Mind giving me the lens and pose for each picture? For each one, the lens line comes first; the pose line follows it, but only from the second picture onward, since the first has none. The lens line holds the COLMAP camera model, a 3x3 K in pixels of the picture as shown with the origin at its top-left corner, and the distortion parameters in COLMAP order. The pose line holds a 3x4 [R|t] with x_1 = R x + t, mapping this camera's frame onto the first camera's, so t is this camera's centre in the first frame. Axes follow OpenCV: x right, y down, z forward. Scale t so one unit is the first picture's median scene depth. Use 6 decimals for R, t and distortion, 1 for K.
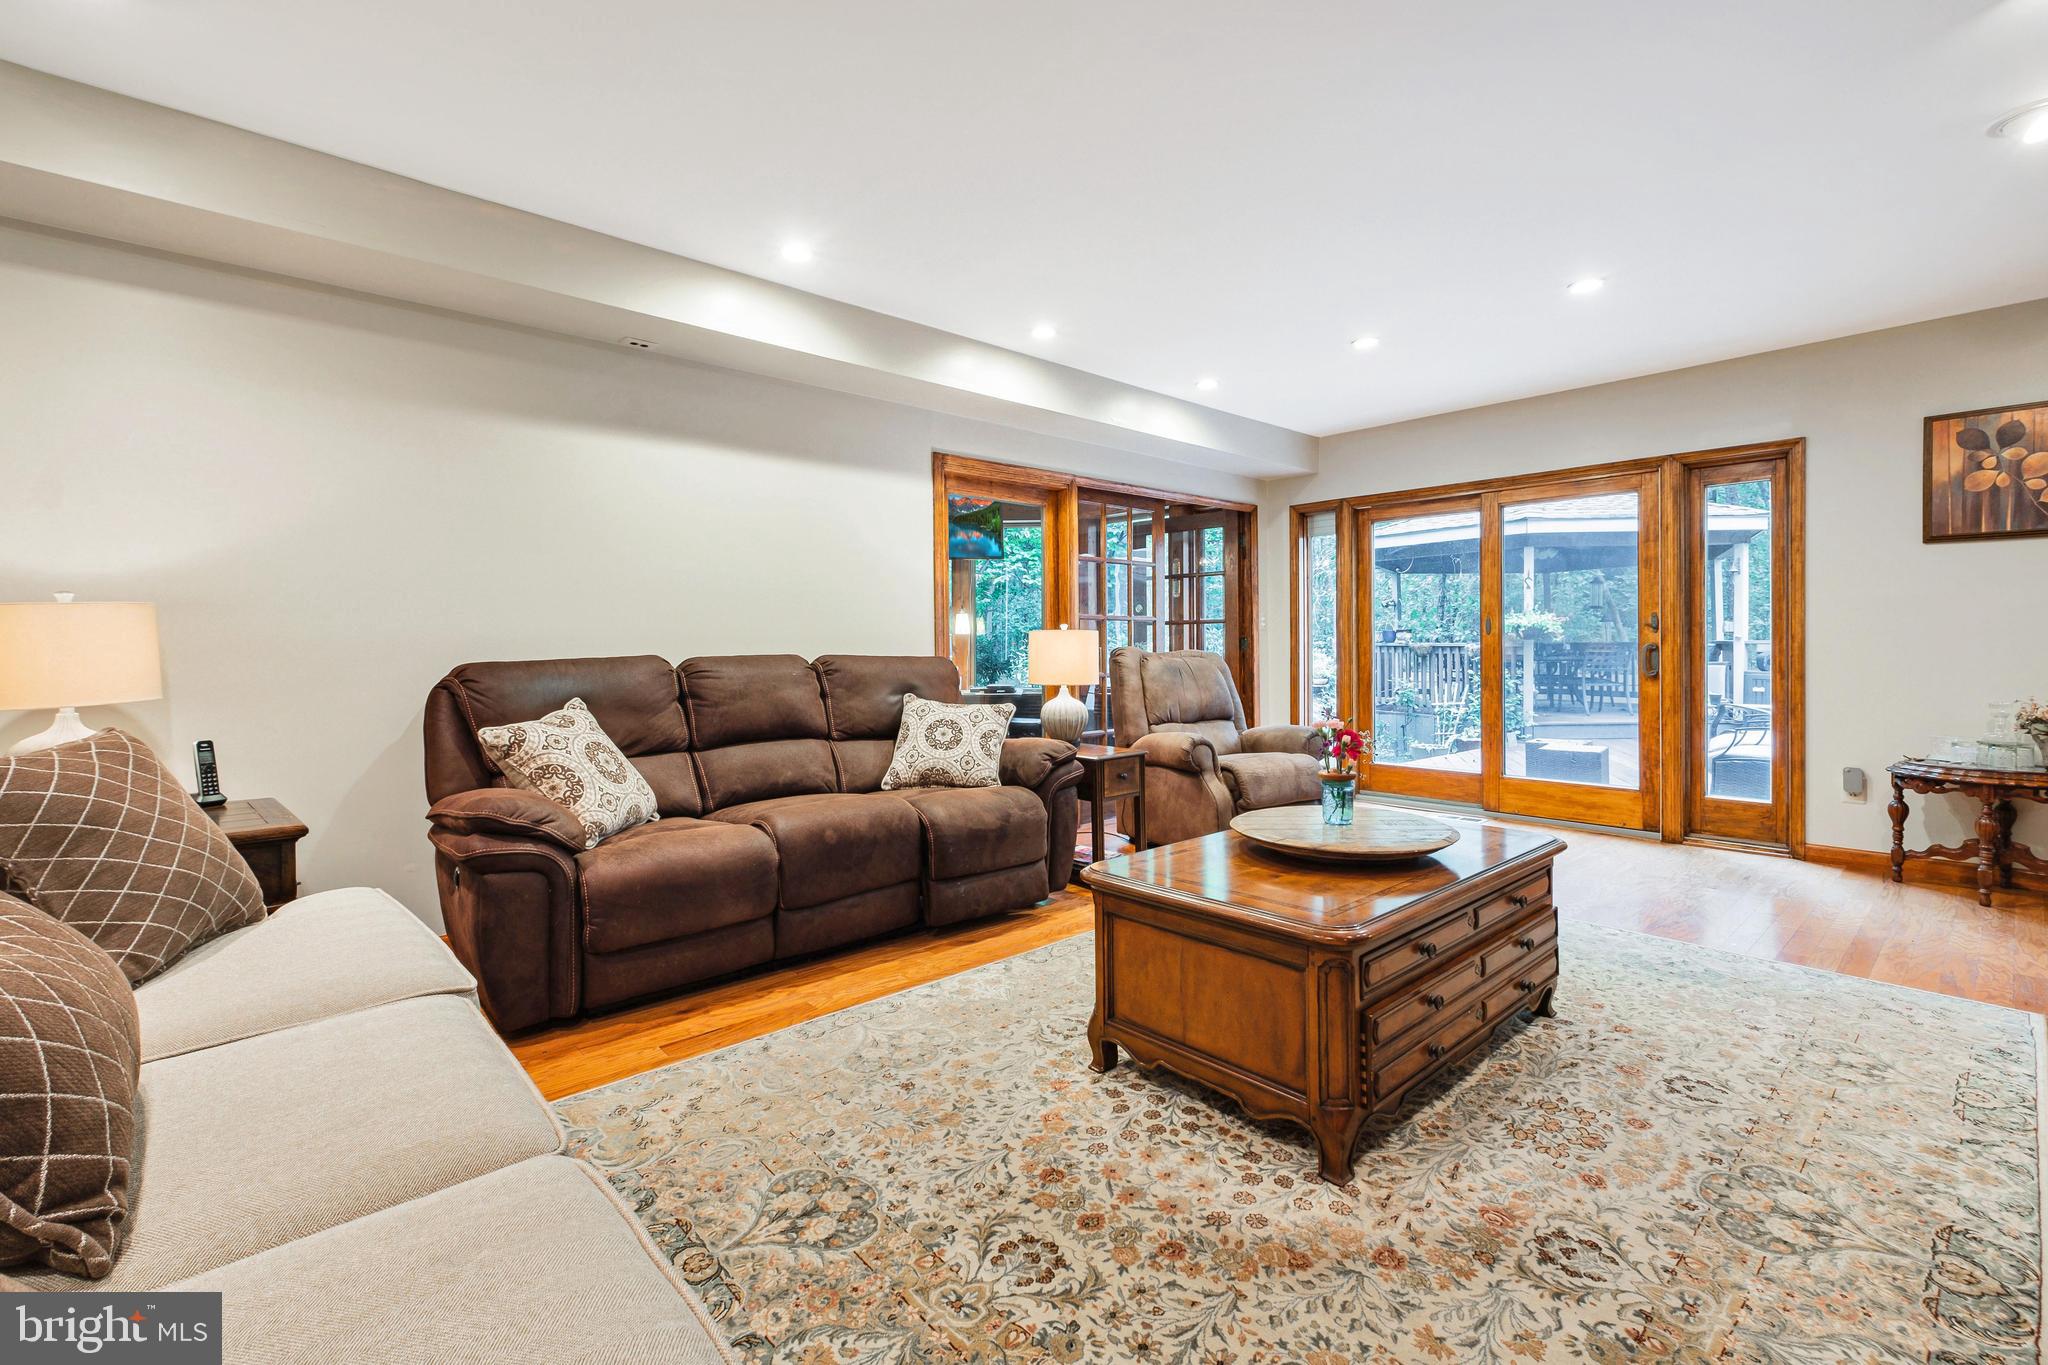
lens RADIAL K [[920.4, 0, 1021.7], [0, 920.4, 666.2], [0, 0, 1]] dist [0.000284, 0.000337]
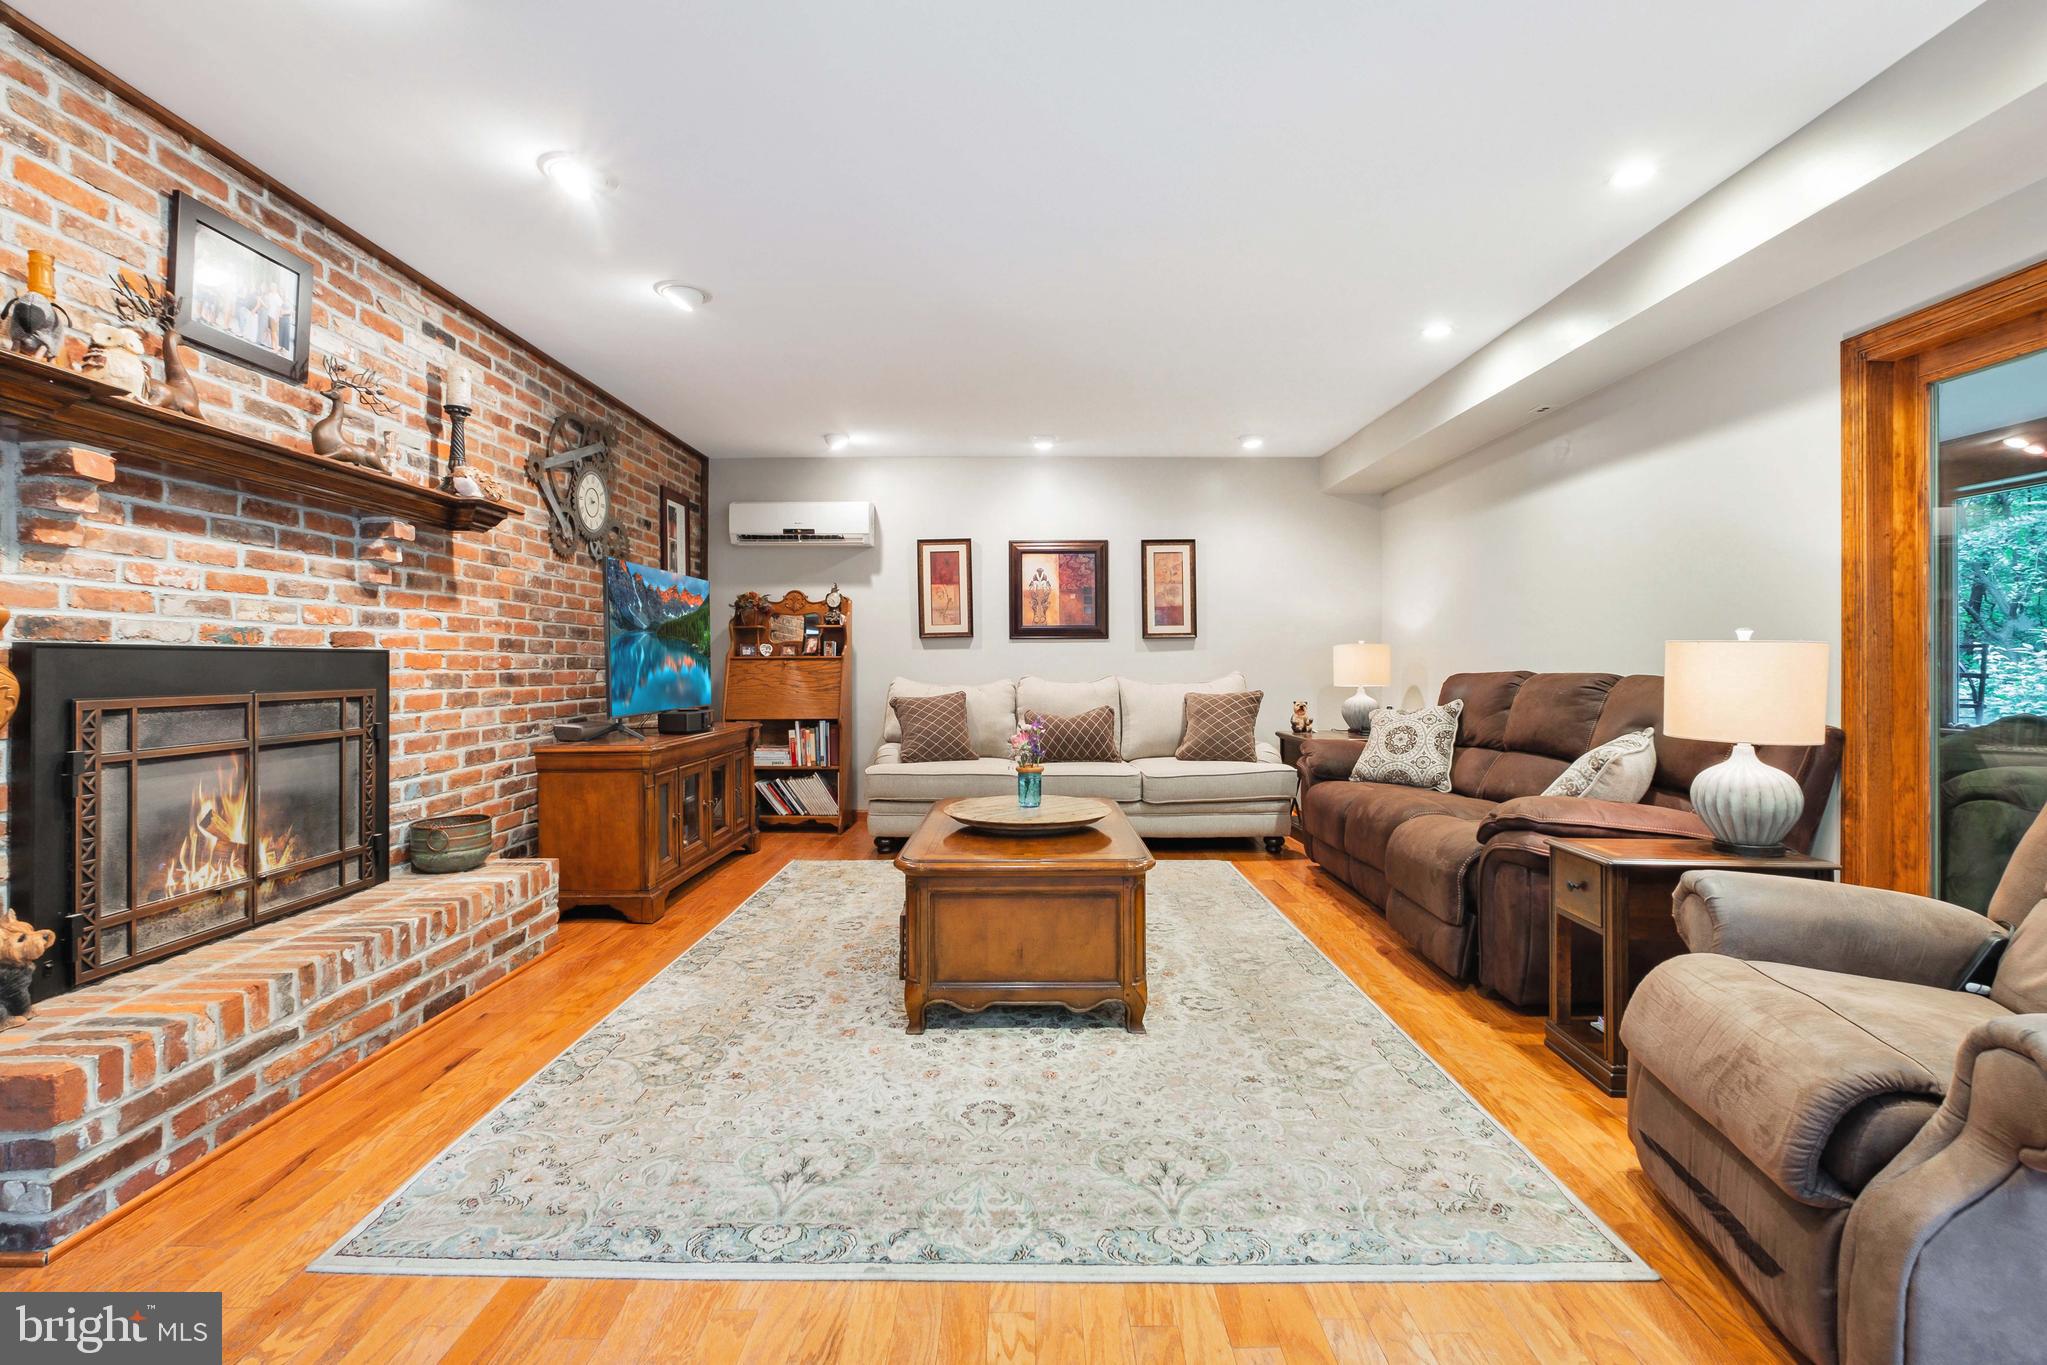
lens RADIAL K [[919.9, 0, 1021.2], [0, 919.9, 666.2], [0, 0, 1]] dist [0.000284, 0.000337]
pose [[-0.683124, 0.019679, -0.730037, 0.931867], [-0.007841, 0.999382, 0.034277, -0.051250], [0.730260, 0.029139, -0.682548, 1.348646]]
